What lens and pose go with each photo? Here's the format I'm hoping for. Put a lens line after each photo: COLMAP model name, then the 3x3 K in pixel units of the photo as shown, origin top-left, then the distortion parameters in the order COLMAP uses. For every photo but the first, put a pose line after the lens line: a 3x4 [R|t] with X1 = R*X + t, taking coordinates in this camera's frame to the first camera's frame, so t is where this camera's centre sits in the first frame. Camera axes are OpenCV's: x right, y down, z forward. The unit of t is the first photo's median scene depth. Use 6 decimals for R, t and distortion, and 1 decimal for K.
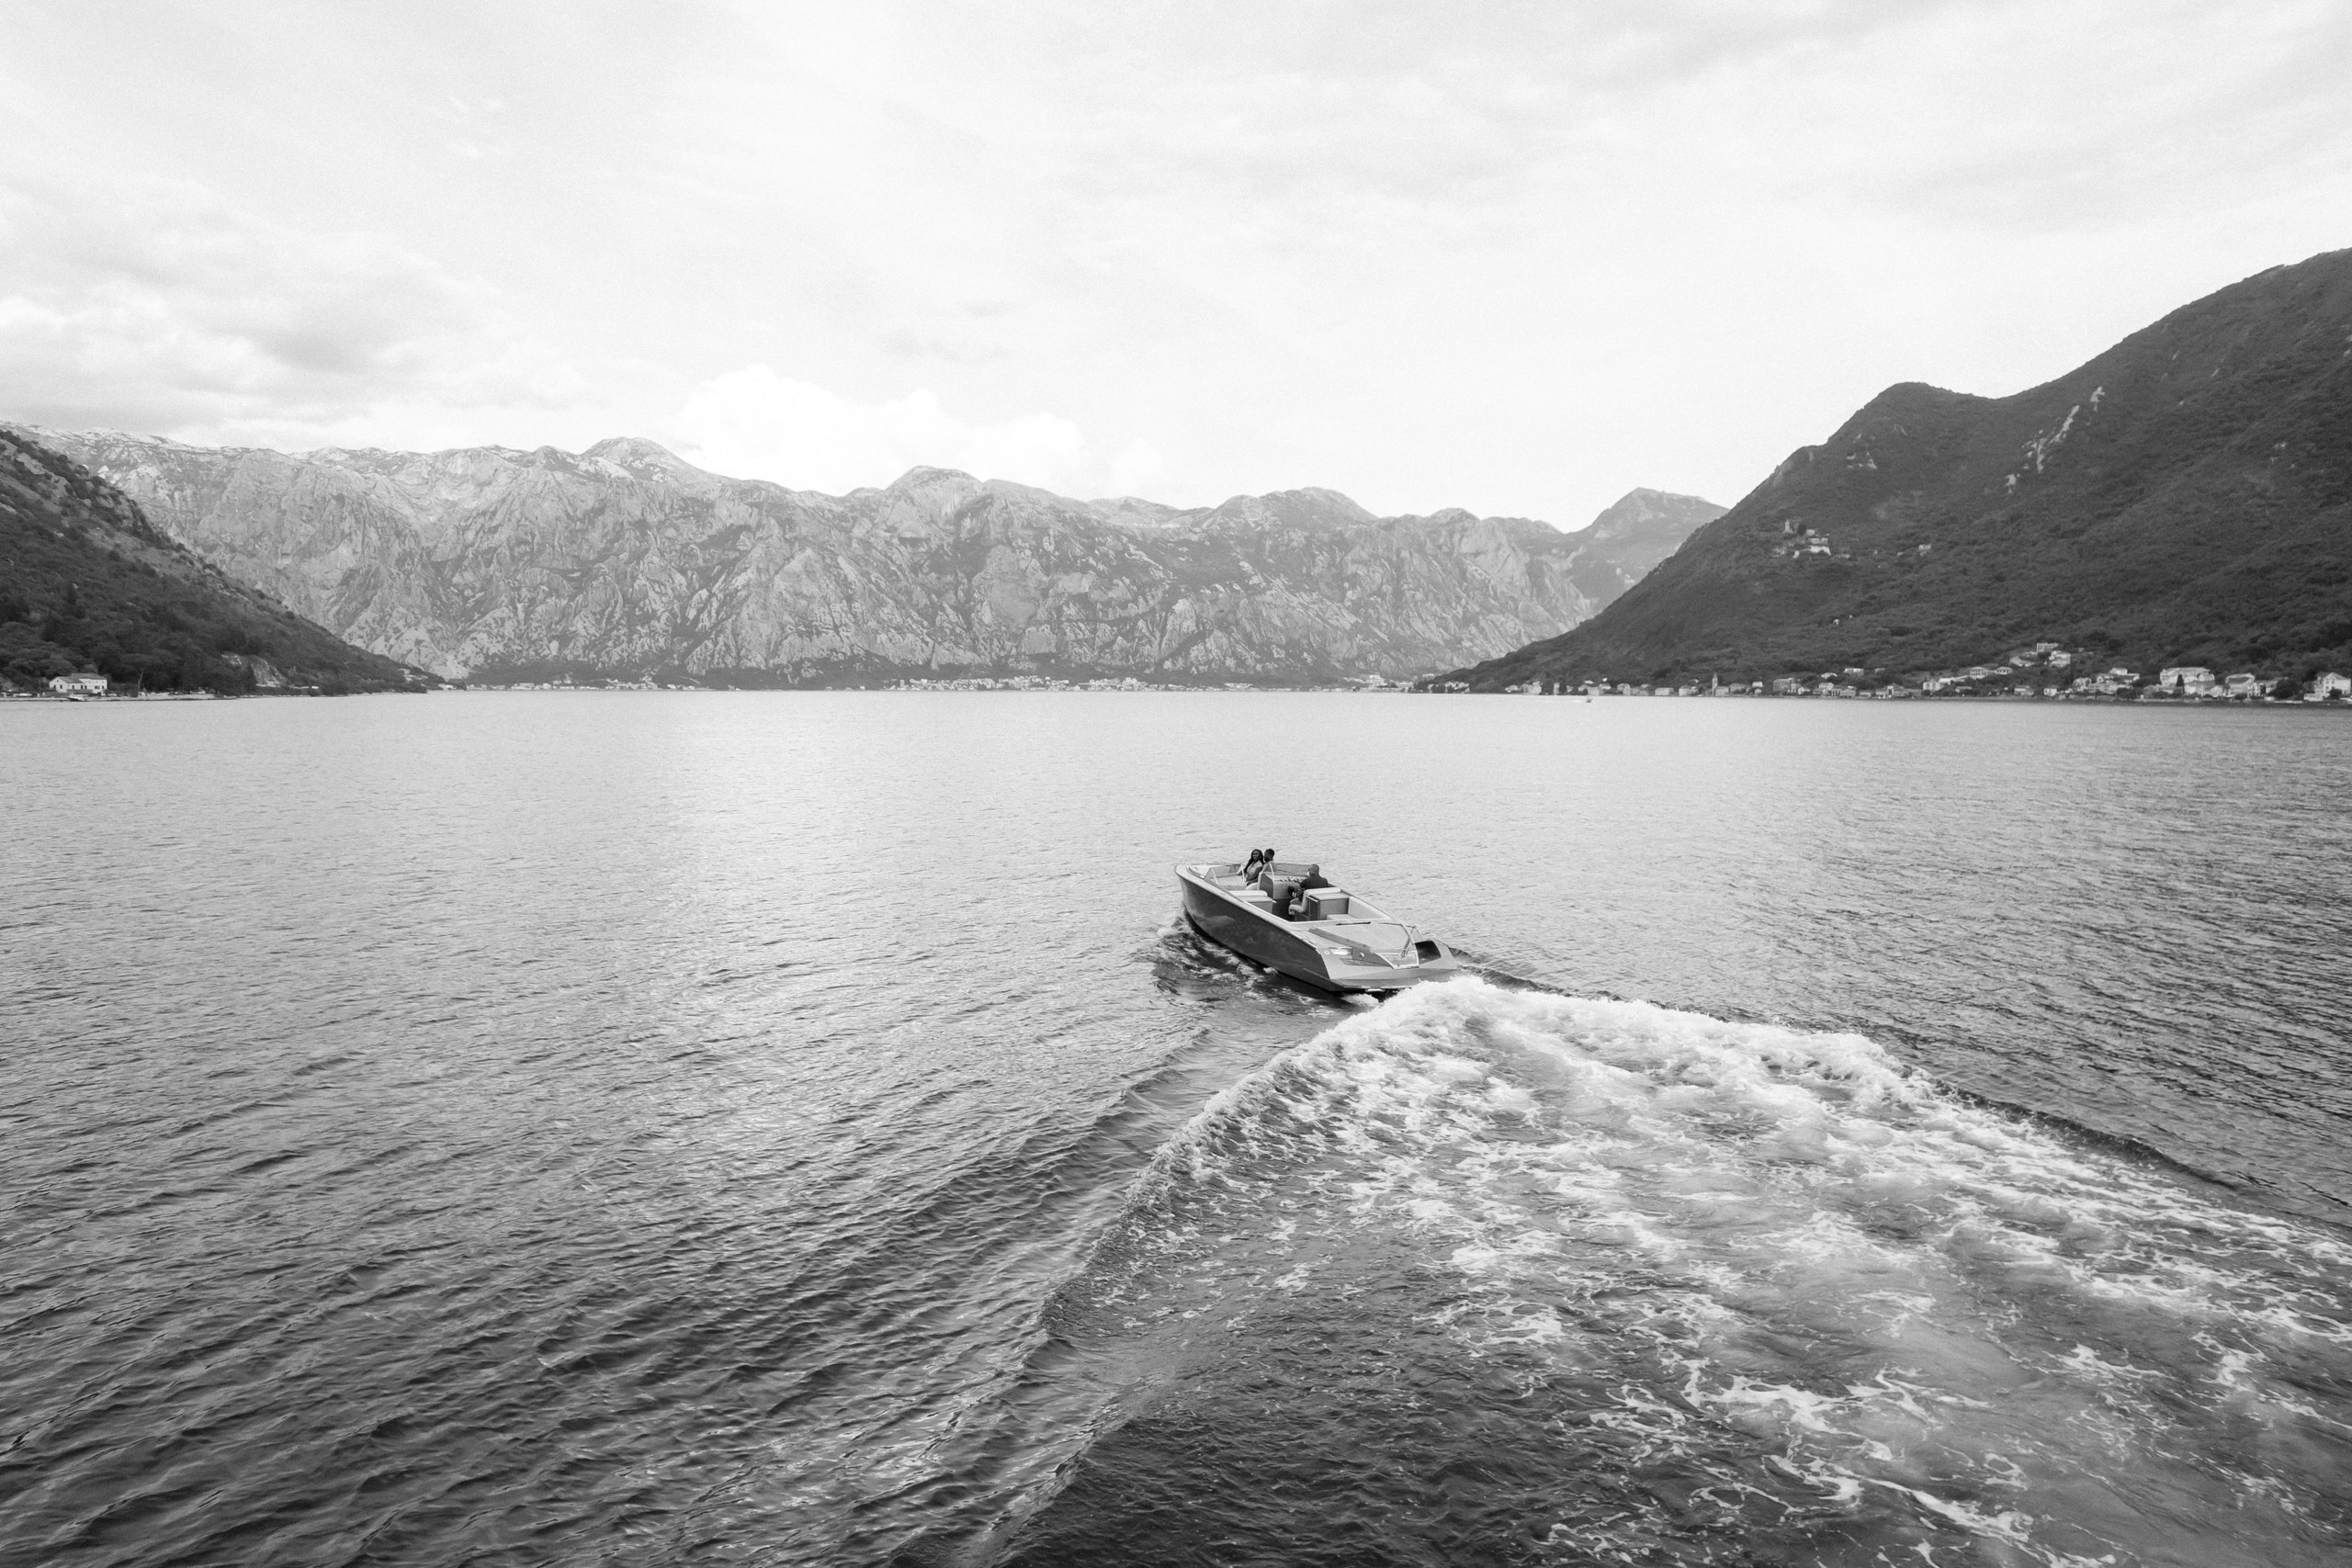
lens RADIAL K [[1520.6, 0, 1205.0], [0, 1520.6, 783.9], [0, 0, 1]] dist [-0.079336, 0.071253]
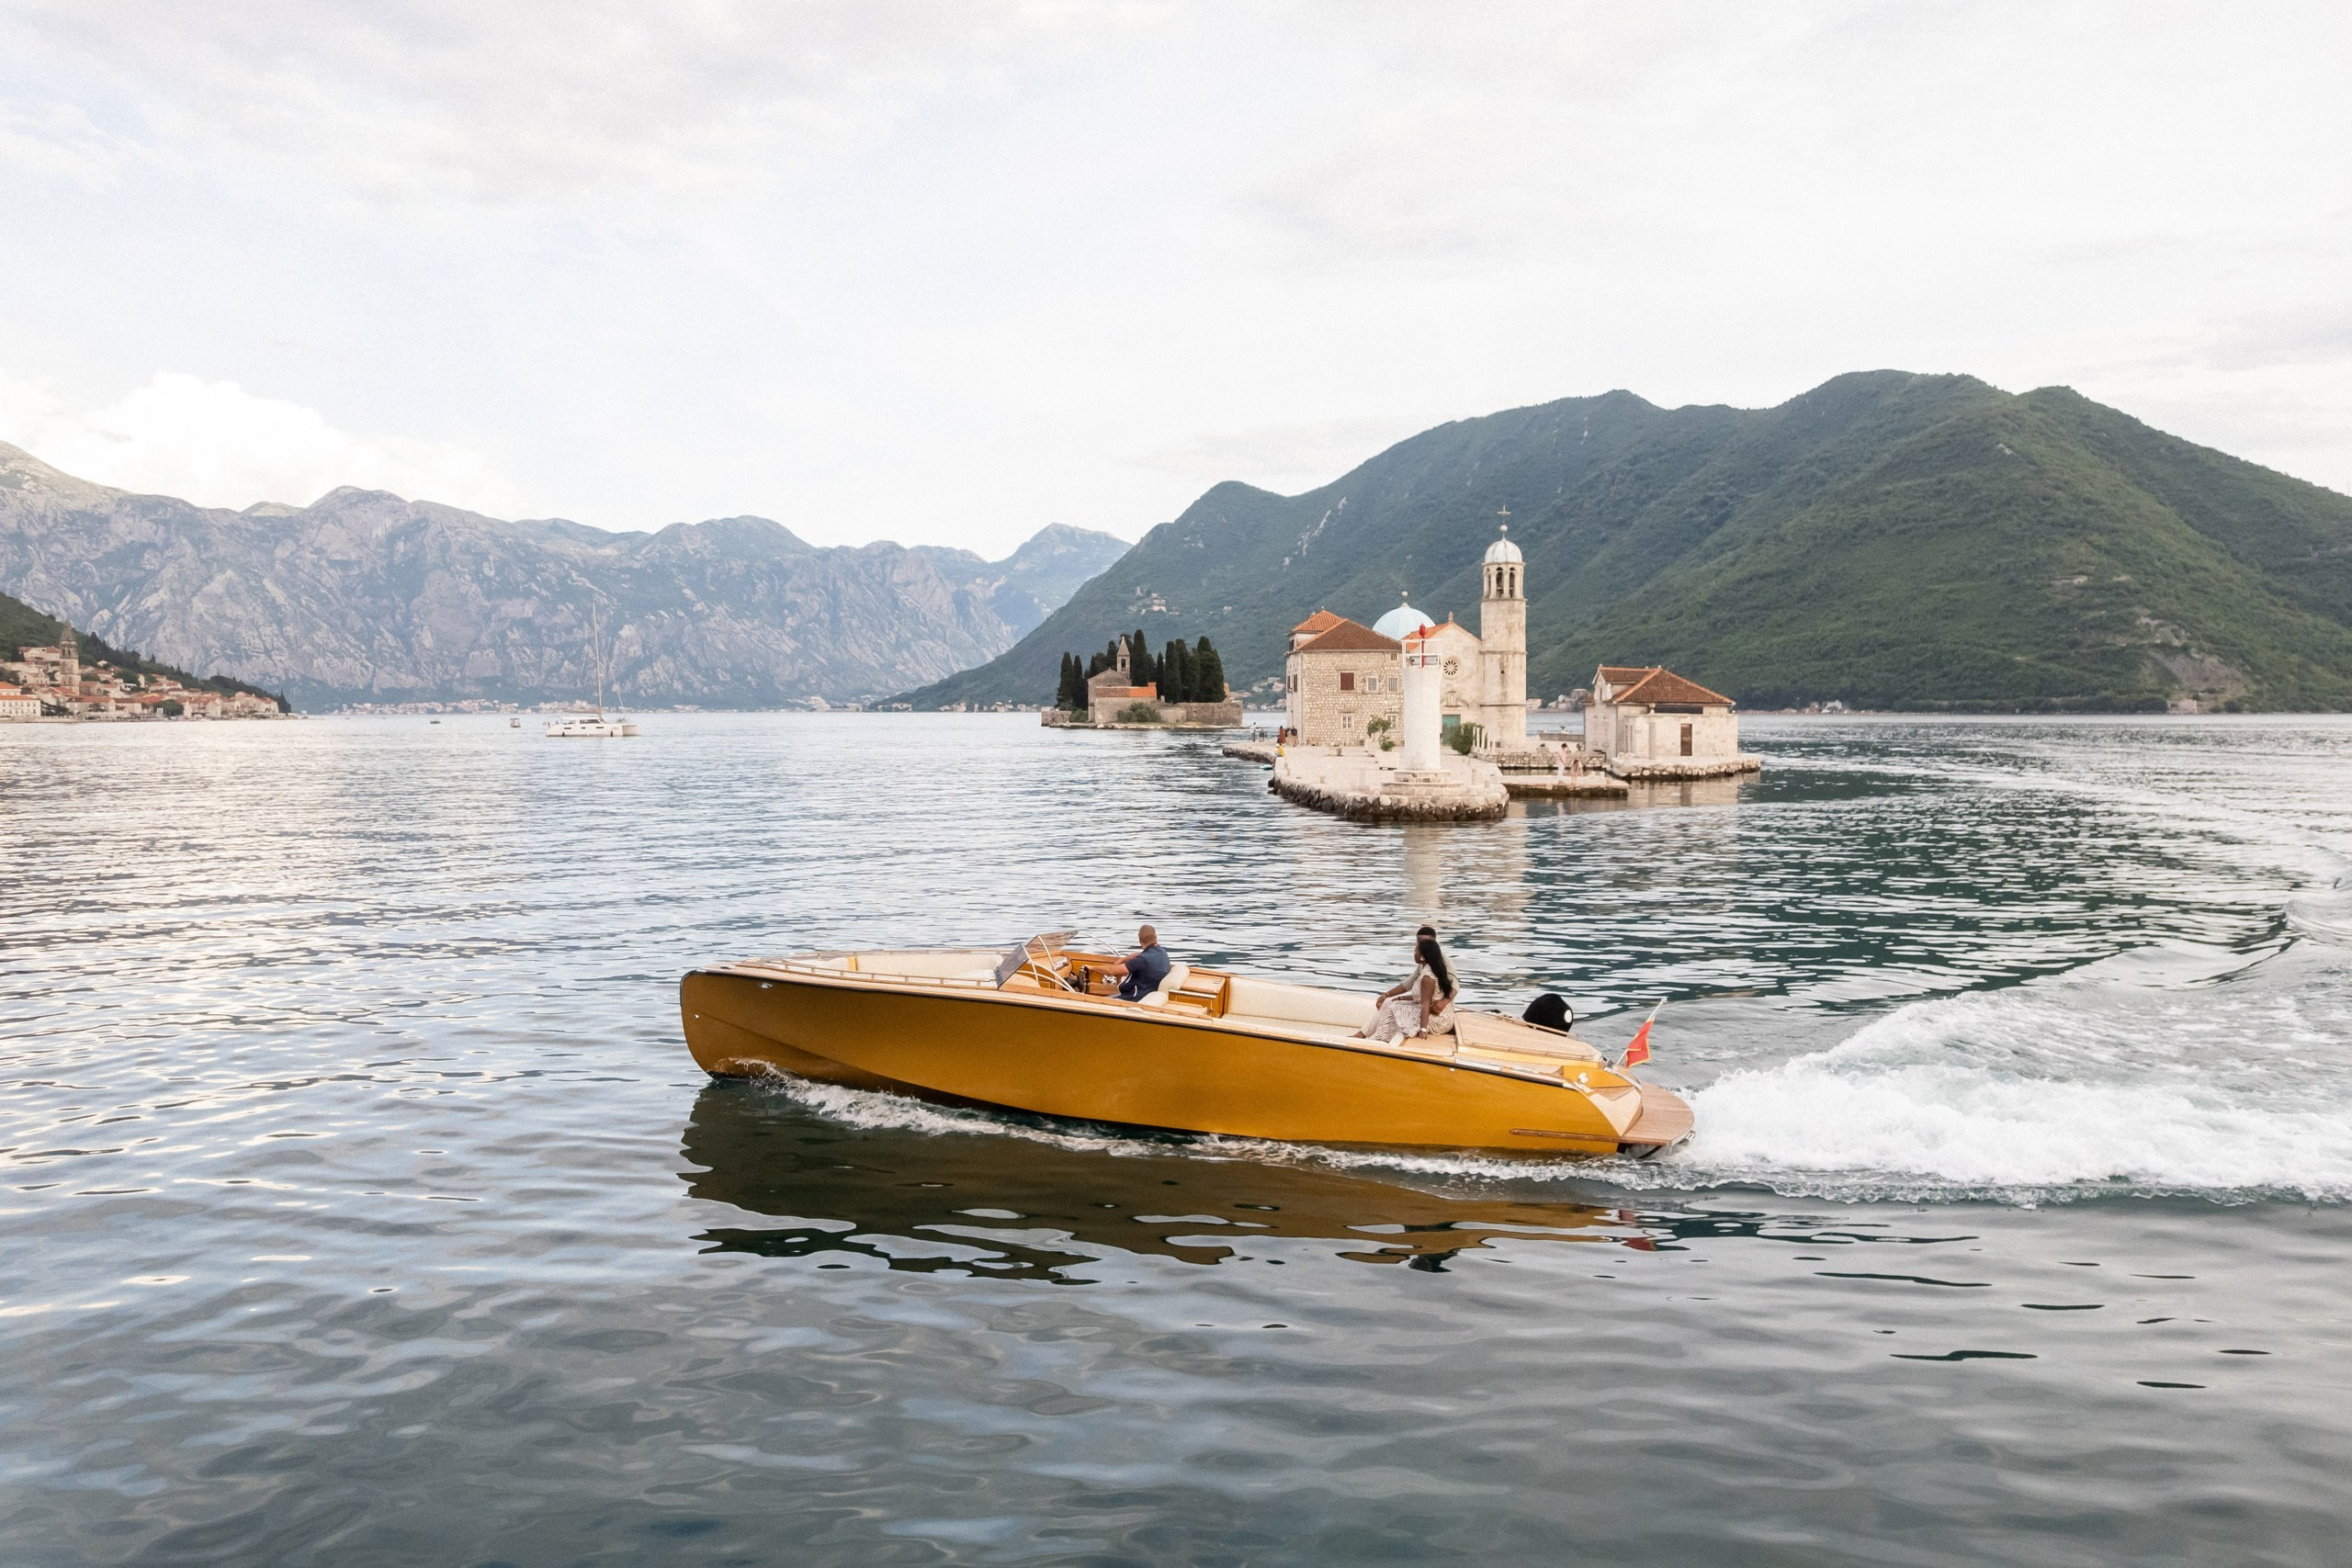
lens RADIAL K [[1520.6, 0, 1185.8], [0, 1520.6, 755.6], [0, 0, 1]] dist [-0.079336, 0.071253]
pose [[0.936086, -0.017206, 0.351350, -0.022260], [0.028257, 0.999253, -0.026350, 0.006512], [-0.350634, 0.034594, 0.935873, -0.104732]]
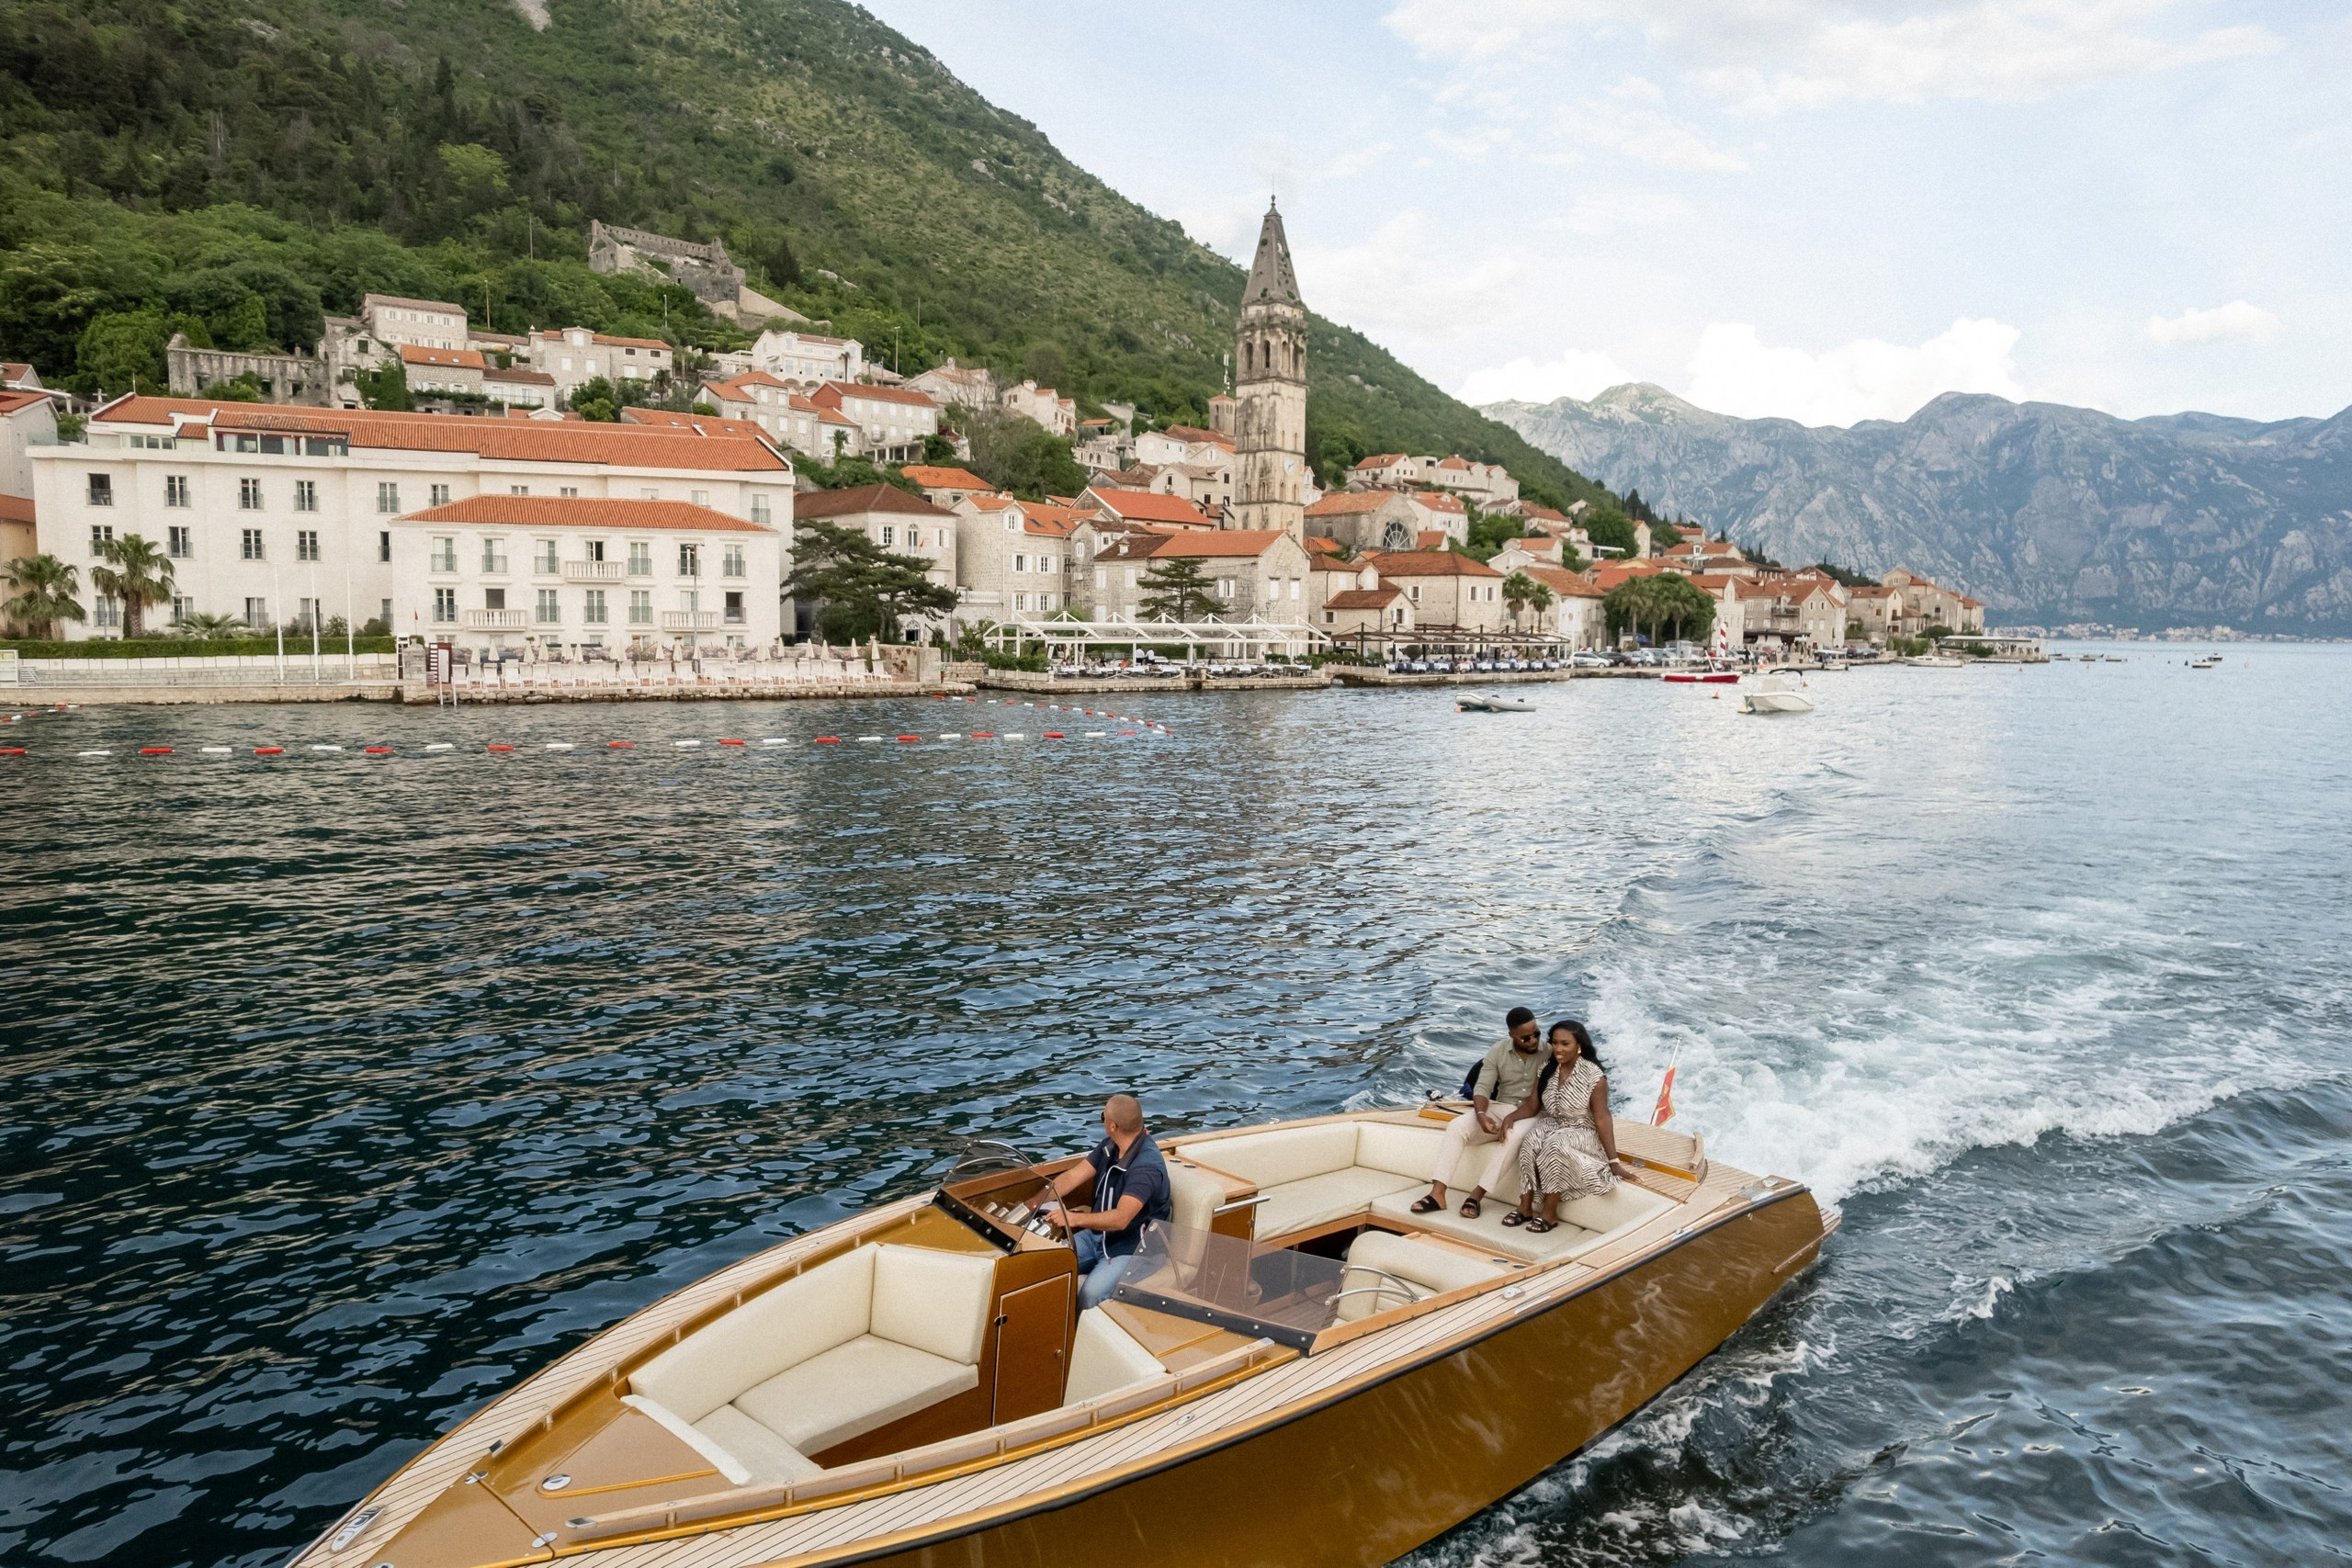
lens RADIAL K [[1520.6, 0, 1183.0], [0, 1520.6, 779.3], [0, 0, 1]] dist [-0.079336, 0.071253]
pose [[0.819559, 0.062076, -0.569622, -0.043285], [-0.042531, 0.997962, 0.047563, 0.000636], [0.571414, -0.014754, 0.820530, -0.011886]]
